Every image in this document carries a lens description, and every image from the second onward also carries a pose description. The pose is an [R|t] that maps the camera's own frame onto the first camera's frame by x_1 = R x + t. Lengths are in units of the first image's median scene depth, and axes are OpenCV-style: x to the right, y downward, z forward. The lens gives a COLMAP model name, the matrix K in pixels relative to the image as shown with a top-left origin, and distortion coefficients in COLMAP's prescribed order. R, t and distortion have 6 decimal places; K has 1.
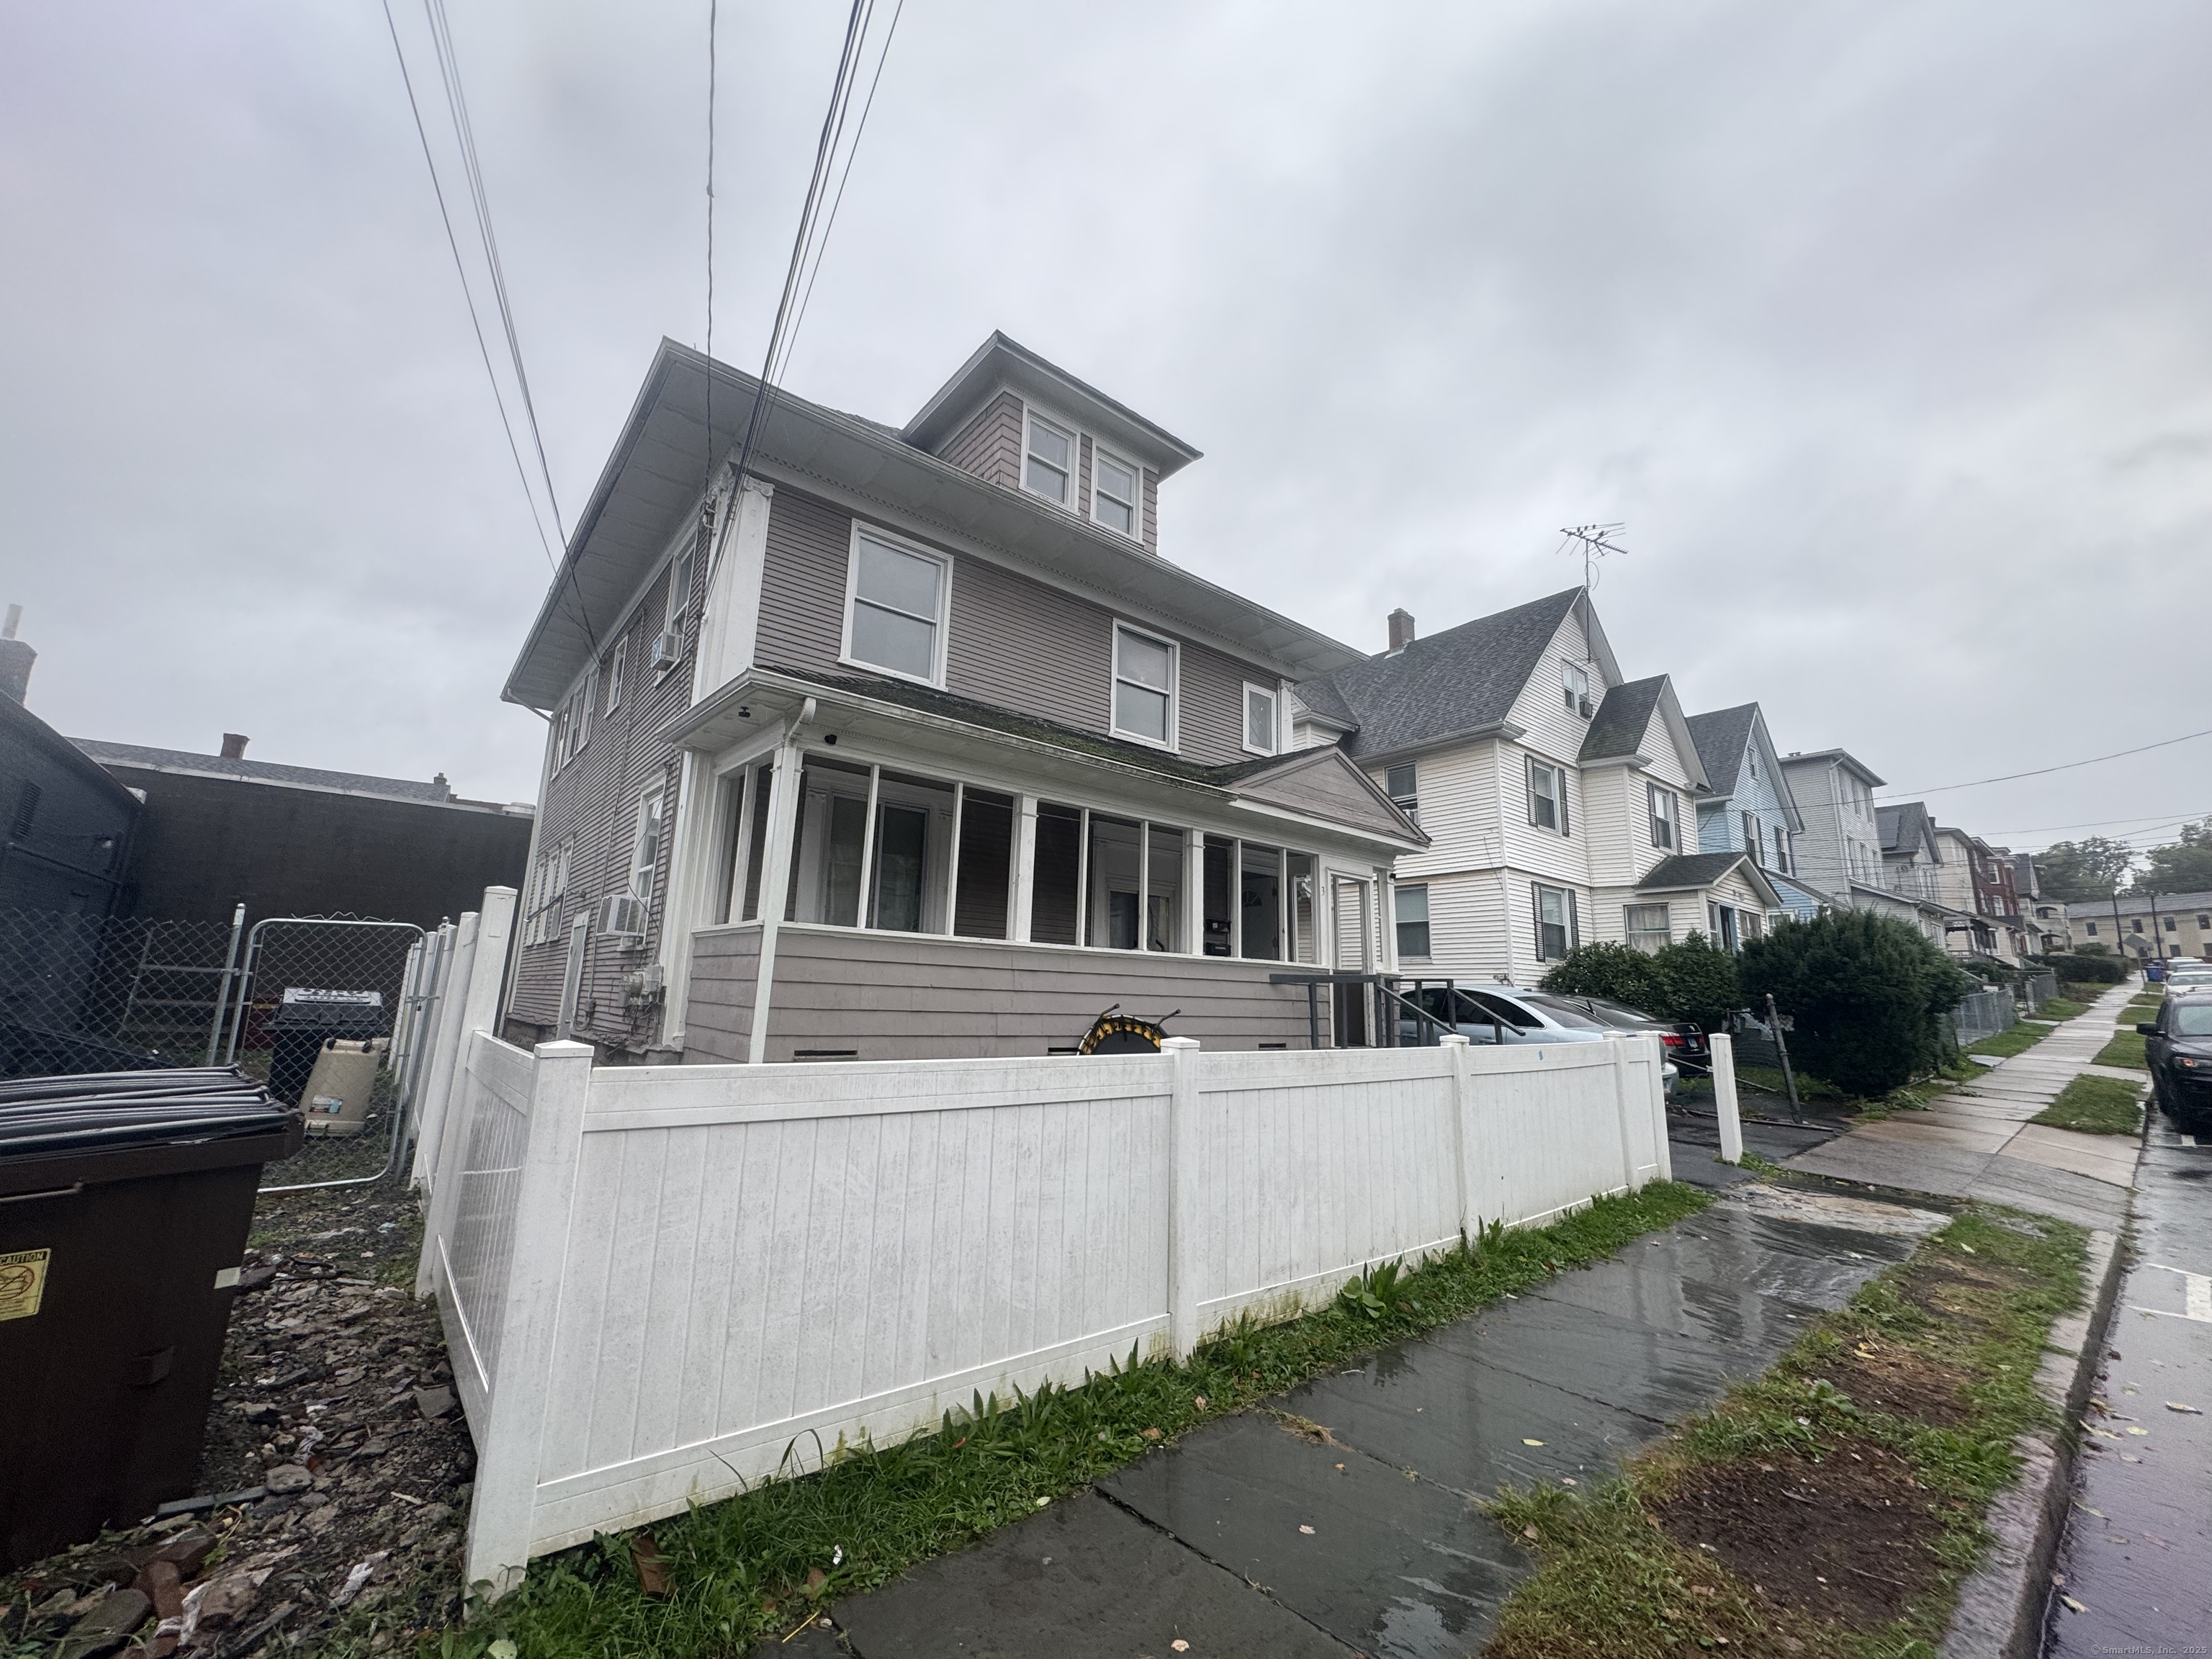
lens RADIAL K [[882.0, 0, 1108.8], [0, 882.0, 825.6], [0, 0, 1]] dist [0.002915, 0.000099]
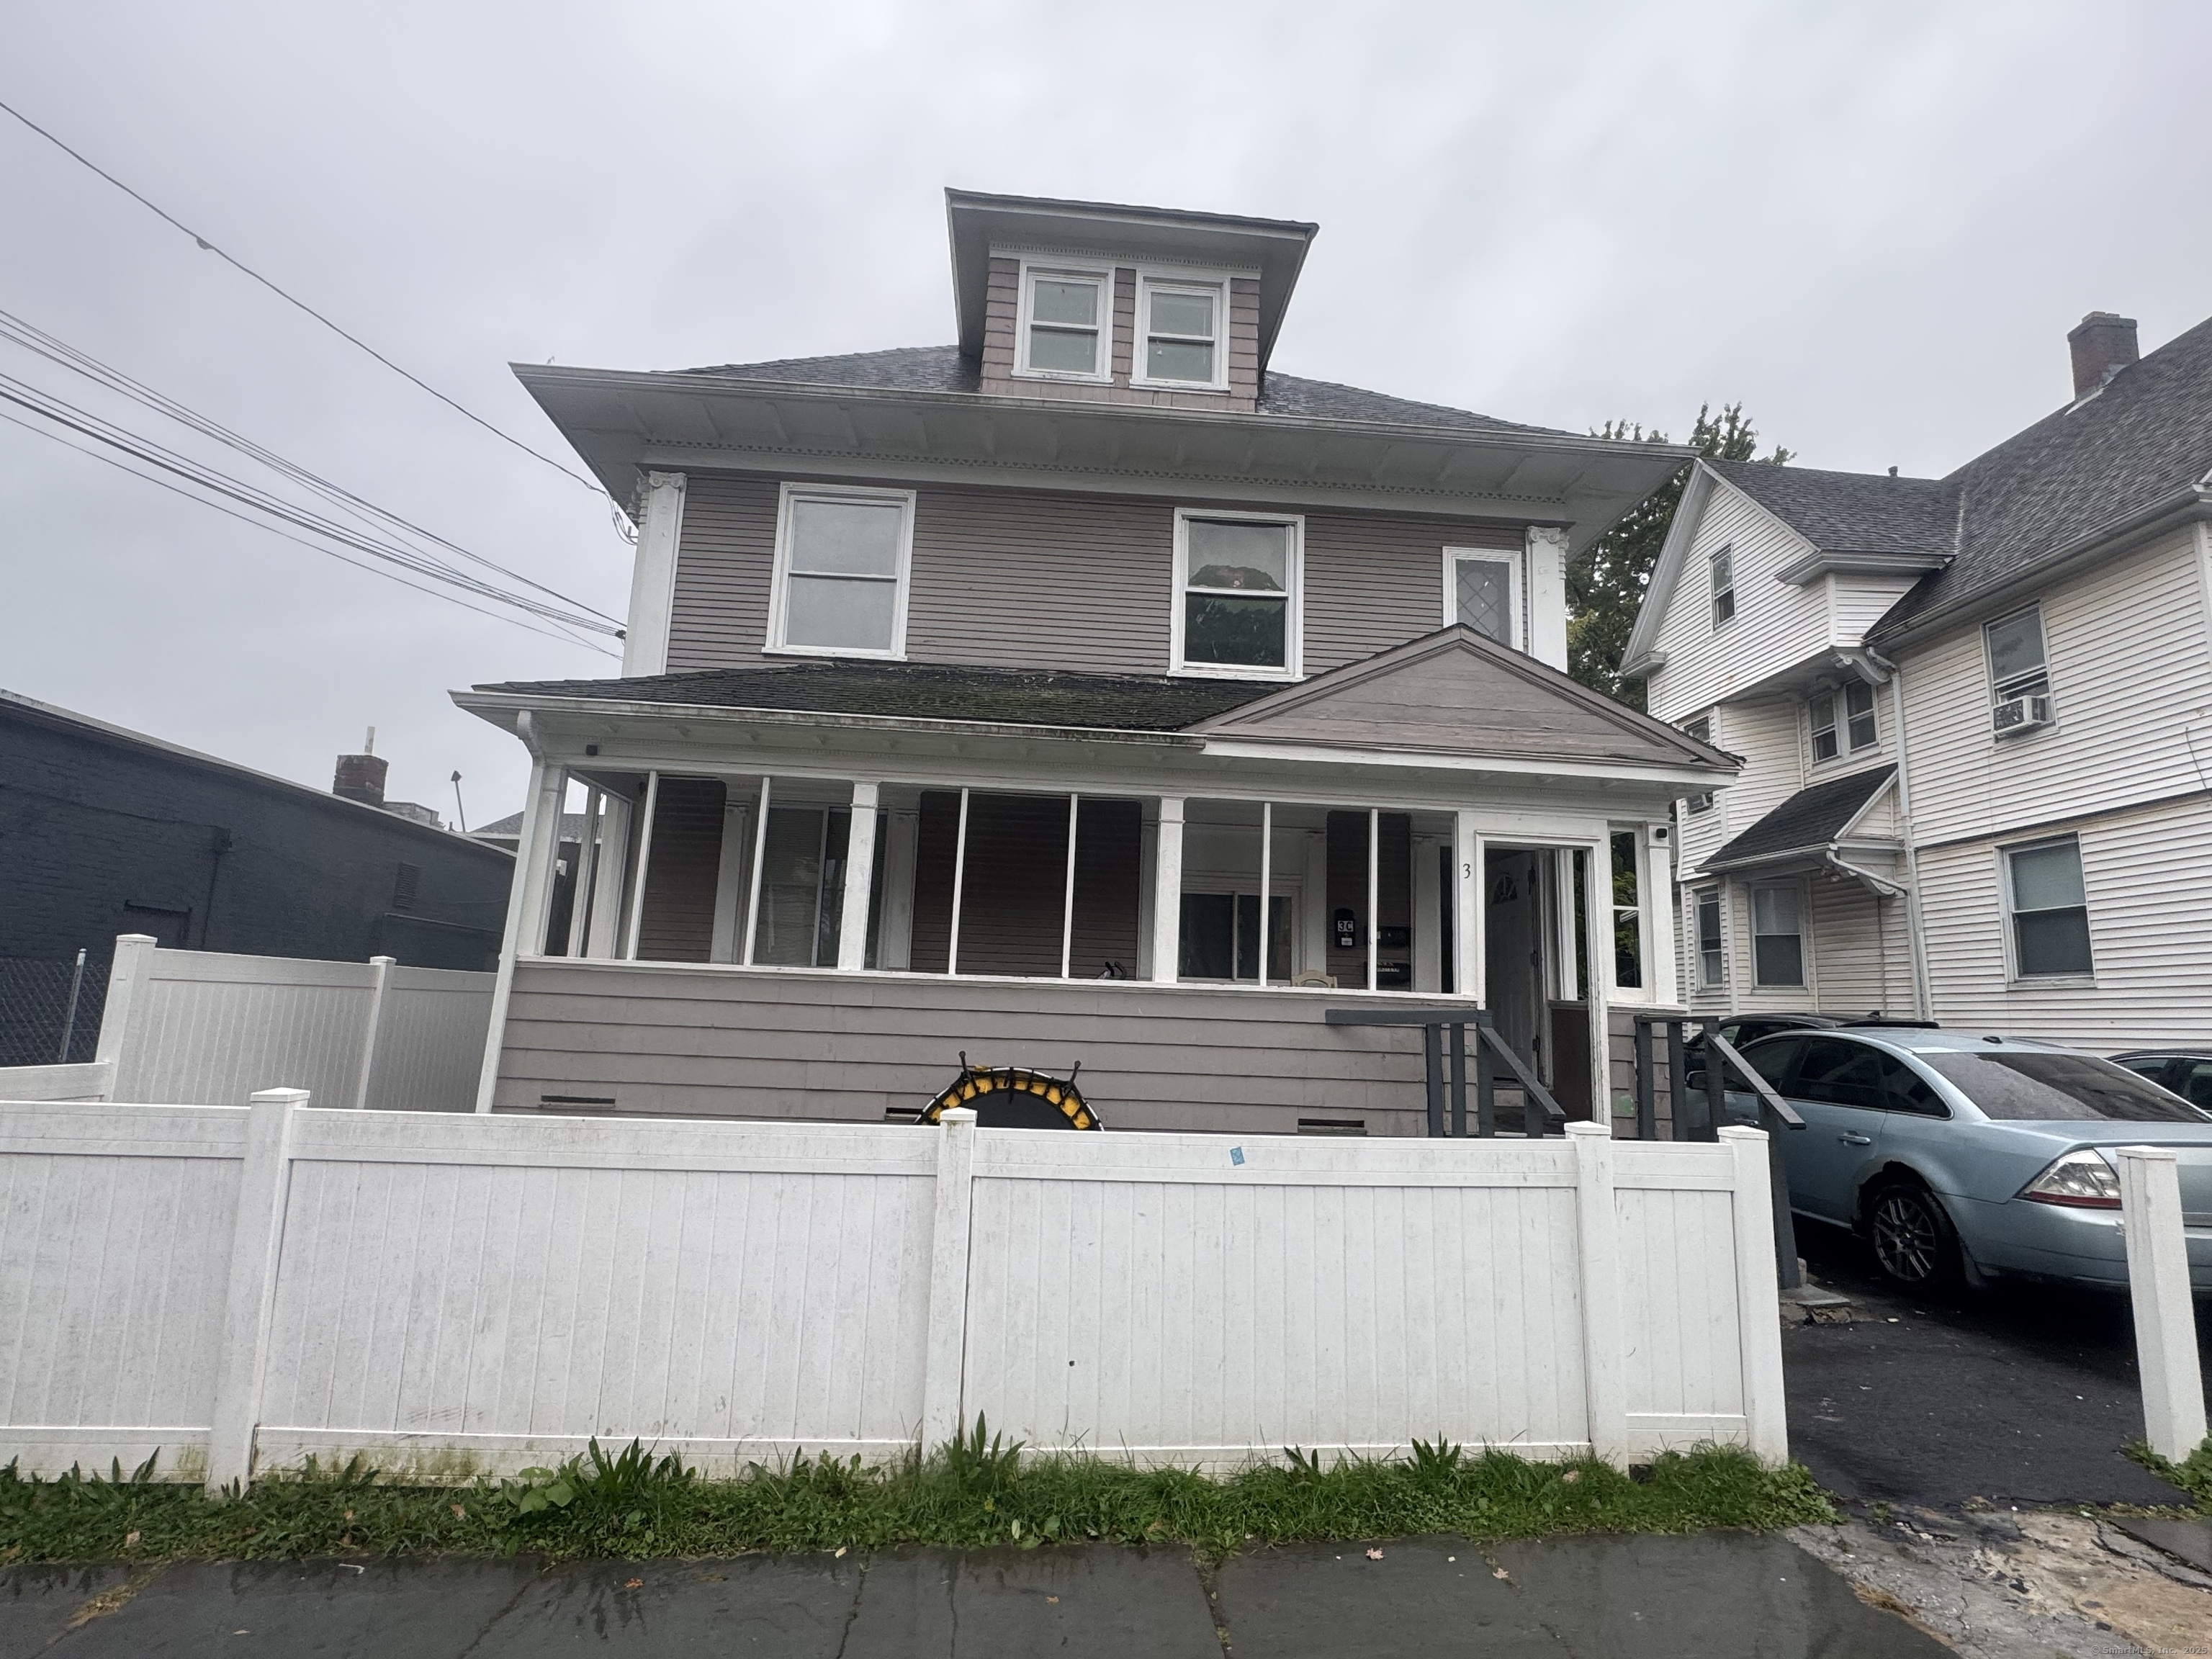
lens RADIAL K [[1143.5, 0, 1111.5], [0, 1143.5, 826.7], [0, 0, 1]] dist [-0.000149, -0.000024]
pose [[0.812093, -0.098526, -0.575151, 0.570826], [0.100265, 0.994544, -0.028800, 0.048770], [0.574850, -0.034279, 0.817540, 0.261897]]
